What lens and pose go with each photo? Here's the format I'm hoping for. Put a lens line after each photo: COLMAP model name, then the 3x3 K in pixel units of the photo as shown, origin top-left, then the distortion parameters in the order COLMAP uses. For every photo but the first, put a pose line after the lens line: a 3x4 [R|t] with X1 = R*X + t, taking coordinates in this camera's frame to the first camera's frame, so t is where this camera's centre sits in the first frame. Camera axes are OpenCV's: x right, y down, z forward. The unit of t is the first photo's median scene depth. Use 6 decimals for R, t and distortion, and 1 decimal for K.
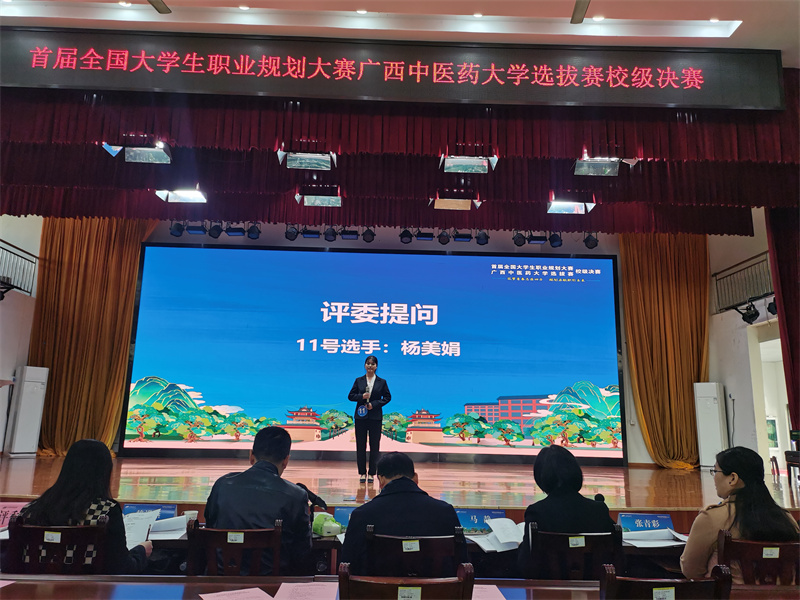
lens RADIAL K [[620.7, 0, 396.2], [0, 620.7, 302.3], [0, 0, 1]] dist [0.063490, -0.064661]
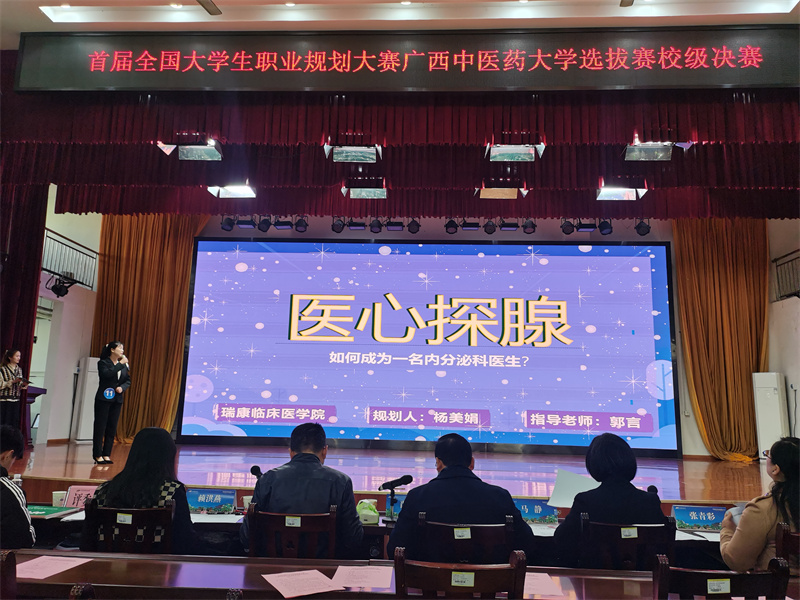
lens RADIAL K [[620.7, 0, 395.0], [0, 620.7, 302.2], [0, 0, 1]] dist [0.063490, -0.064661]
pose [[0.997181, -0.009126, -0.074472, -0.001234], [0.010298, 0.999829, 0.015373, -0.000869], [0.074319, -0.016097, 0.997105, -0.003936]]
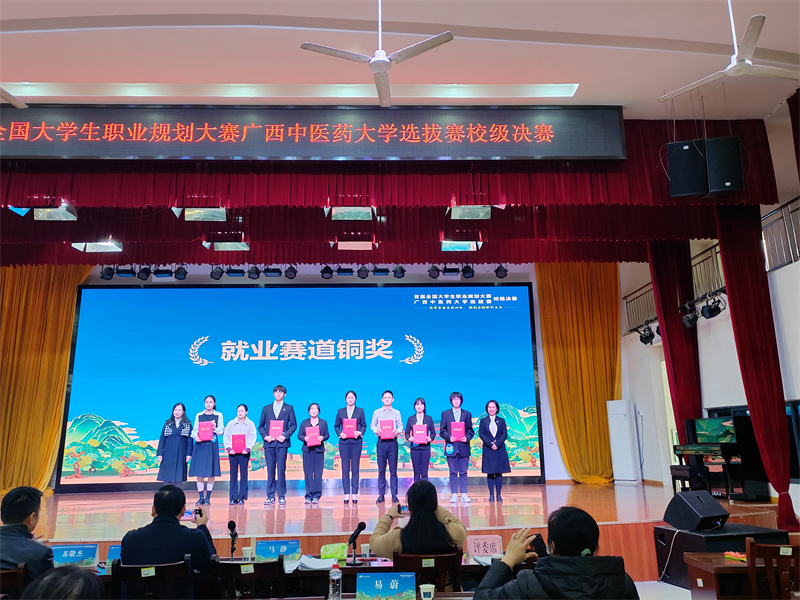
lens RADIAL K [[622.2, 0, 396.6], [0, 622.2, 293.8], [0, 0, 1]] dist [0.004495, 0.022285]
pose [[0.999315, -0.032565, 0.017597, 0.112953], [0.033278, 0.998570, -0.041850, -0.021094], [-0.016209, 0.042407, 0.998969, -0.053292]]
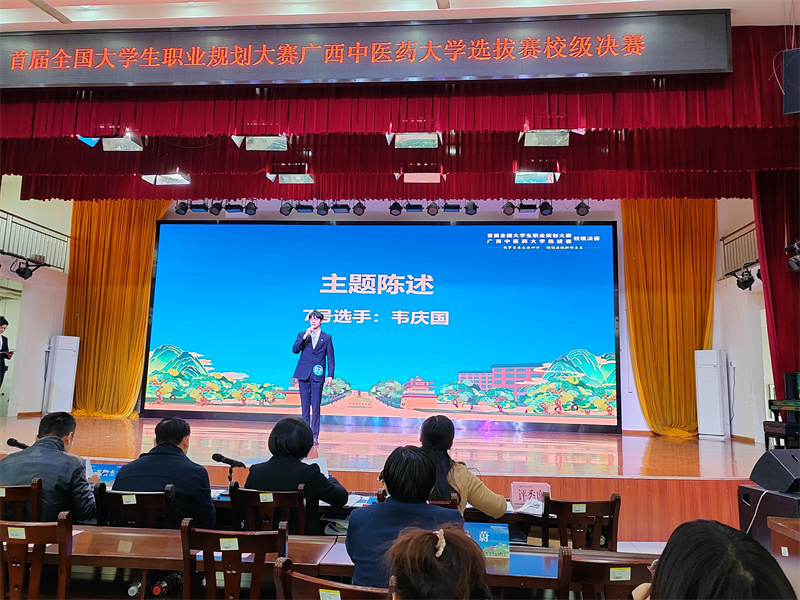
lens RADIAL K [[622.2, 0, 395.5], [0, 622.2, 294.9], [0, 0, 1]] dist [0.004495, 0.022285]
pose [[0.992805, -0.010701, -0.119264, 0.133422], [0.015983, 0.998929, 0.043425, -0.008486], [0.118671, -0.045019, 0.991913, -0.017939]]
